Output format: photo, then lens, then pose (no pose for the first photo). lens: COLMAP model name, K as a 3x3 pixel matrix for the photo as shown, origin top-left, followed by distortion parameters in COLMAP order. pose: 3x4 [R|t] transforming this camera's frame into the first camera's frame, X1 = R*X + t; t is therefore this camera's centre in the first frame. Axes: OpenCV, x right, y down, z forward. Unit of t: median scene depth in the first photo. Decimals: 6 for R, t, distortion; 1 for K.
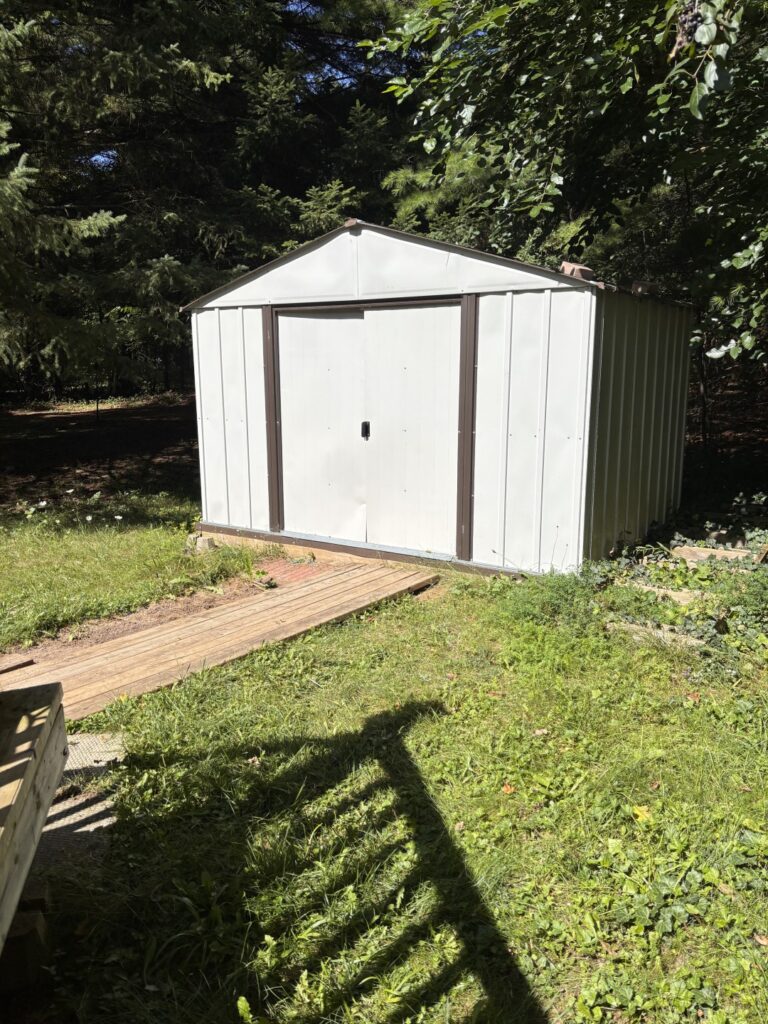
lens RADIAL K [[779.5, 0, 384.0], [0, 779.5, 512.0], [0, 0, 1]] dist [0.048344, -0.062627]
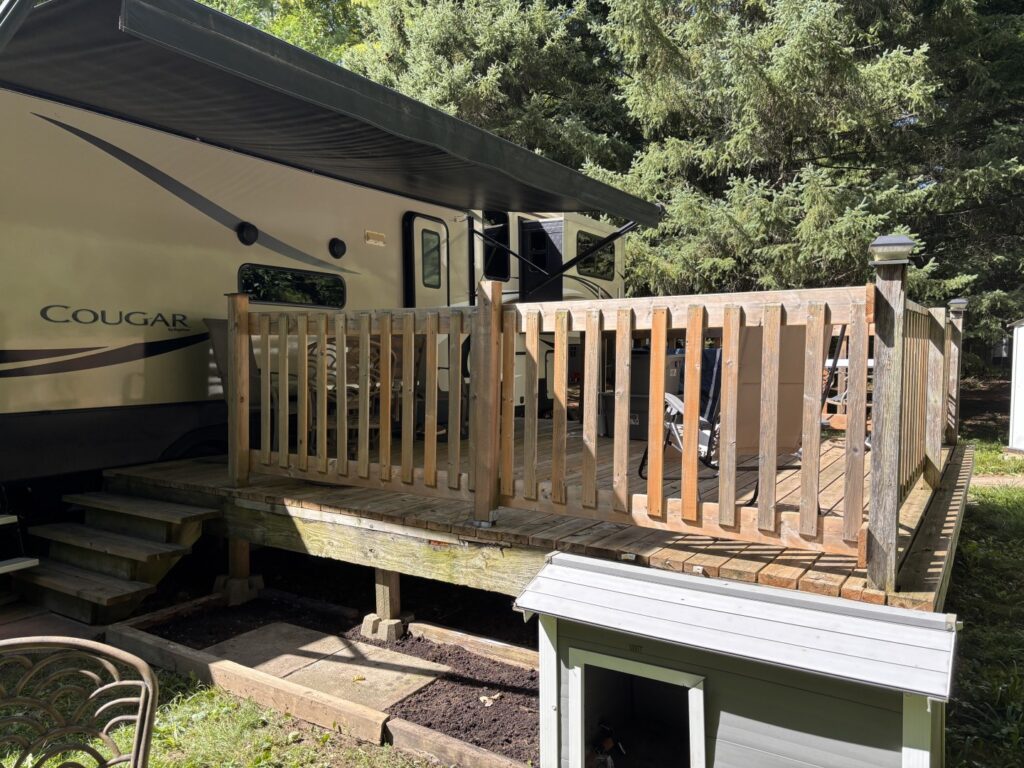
lens RADIAL K [[779.5, 0, 515.0], [0, 779.5, 388.7], [0, 0, 1]] dist [0.048344, -0.062627]
pose [[0.715516, 0.051160, -0.696720, 0.146146], [-0.148066, 0.985763, -0.079676, 0.144836], [0.682725, 0.160170, 0.712904, -0.769637]]
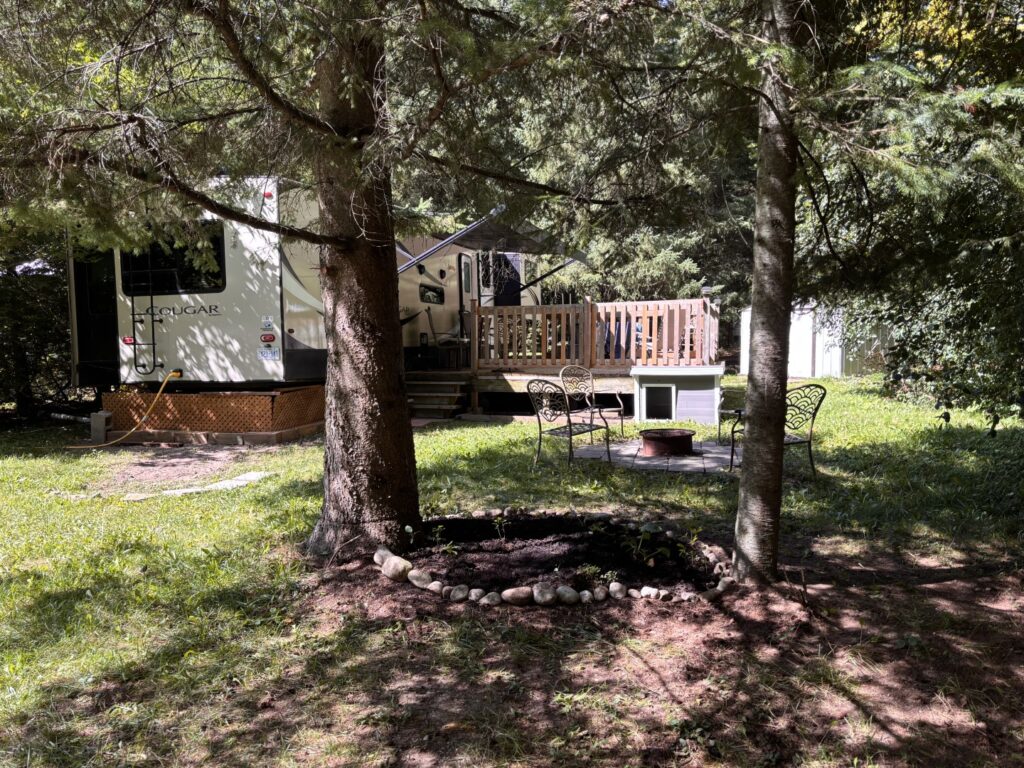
lens RADIAL K [[779.5, 0, 515.0], [0, 779.5, 388.7], [0, 0, 1]] dist [0.048344, -0.062627]
pose [[0.875348, 0.032976, -0.482367, 0.477340], [-0.092927, 0.990546, -0.100917, 0.448251], [0.474478, 0.133162, 0.870137, -2.068221]]
